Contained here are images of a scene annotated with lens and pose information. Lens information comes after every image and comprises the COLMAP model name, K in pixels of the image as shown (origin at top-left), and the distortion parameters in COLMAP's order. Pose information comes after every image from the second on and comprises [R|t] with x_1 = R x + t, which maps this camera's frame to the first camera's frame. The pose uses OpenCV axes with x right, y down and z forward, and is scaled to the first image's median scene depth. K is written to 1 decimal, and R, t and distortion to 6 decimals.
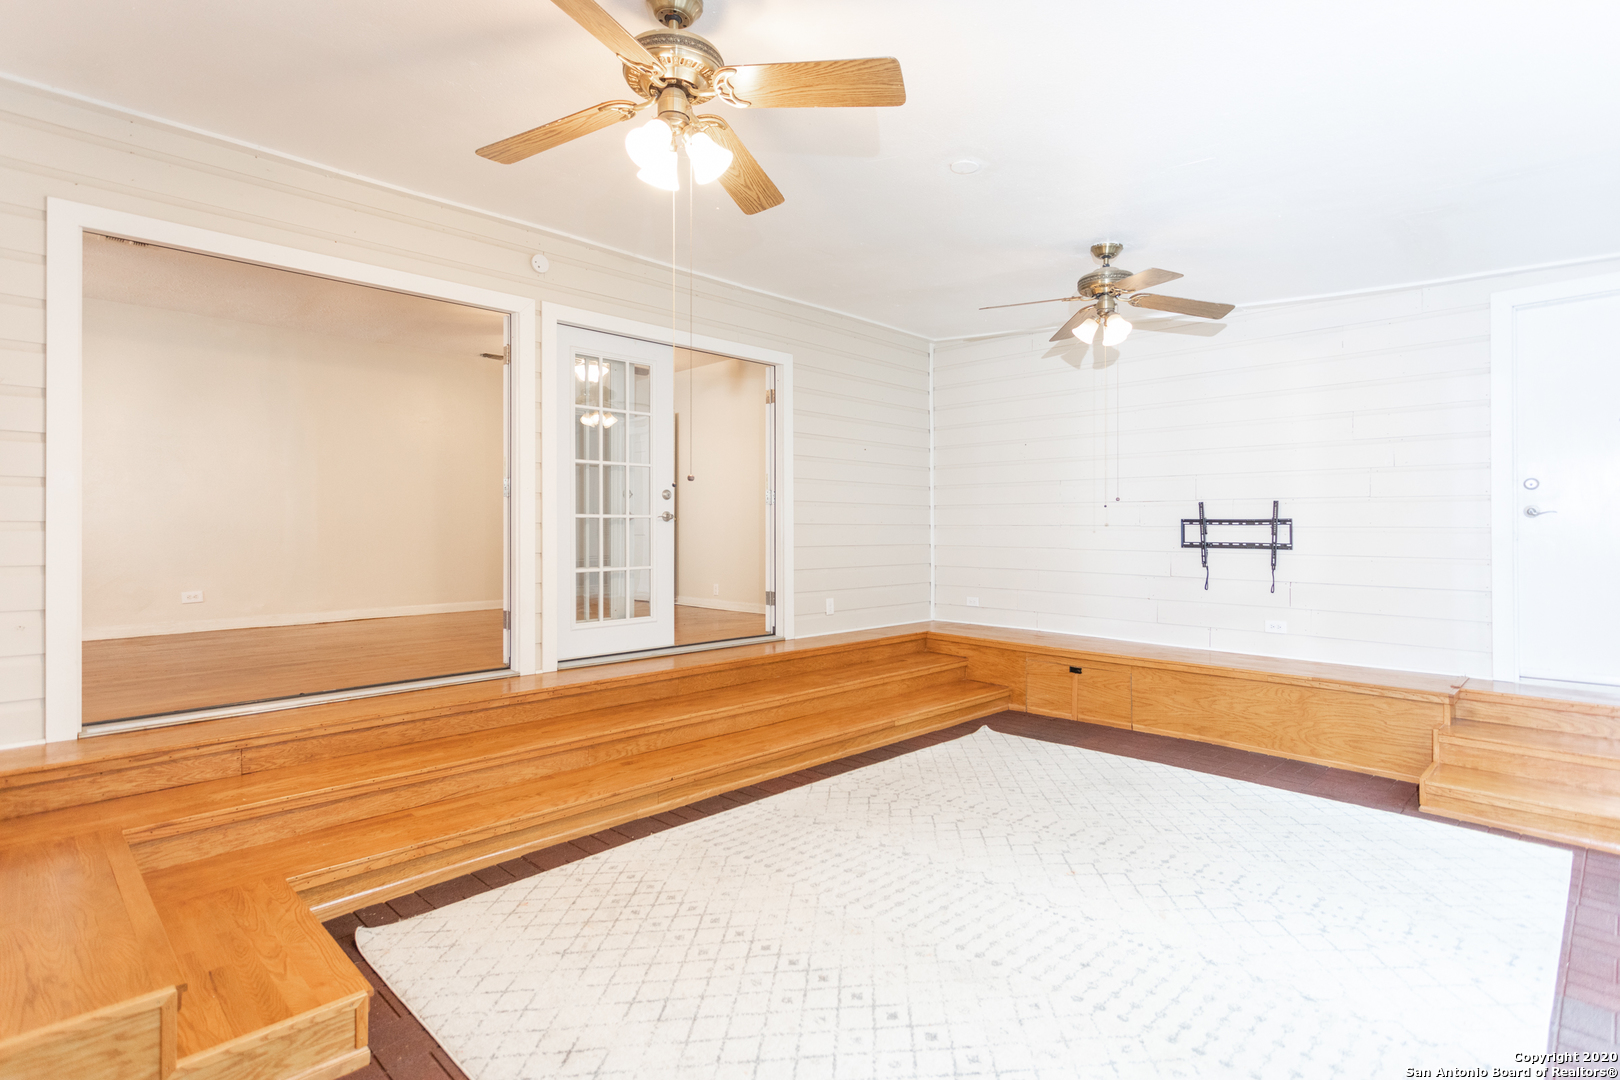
lens RADIAL K [[805.0, 0, 807.9], [0, 805.0, 537.8], [0, 0, 1]] dist [0.001586, 0.000059]
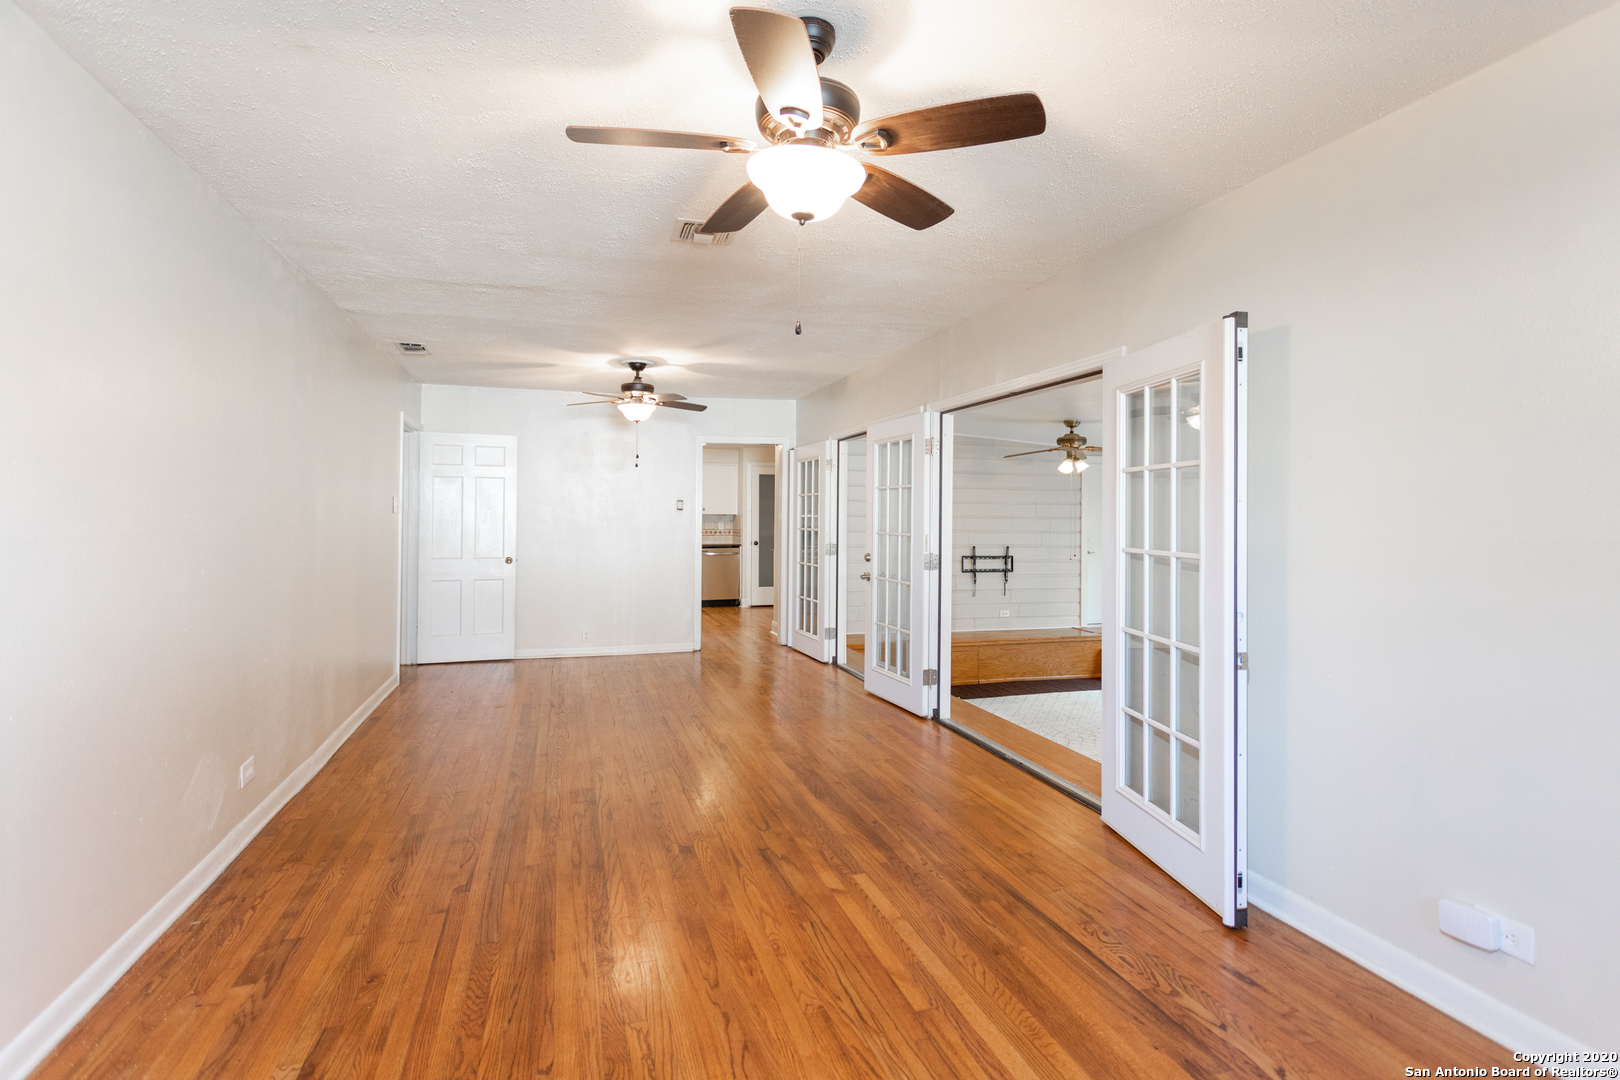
lens RADIAL K [[805.0, 0, 809.3], [0, 805.0, 528.5], [0, 0, 1]] dist [0.001586, 0.000059]
pose [[0.461021, -0.008695, 0.887347, -1.257536], [0.001442, 0.999958, 0.009049, -0.102373], [-0.887388, -0.002892, 0.461014, 0.535600]]
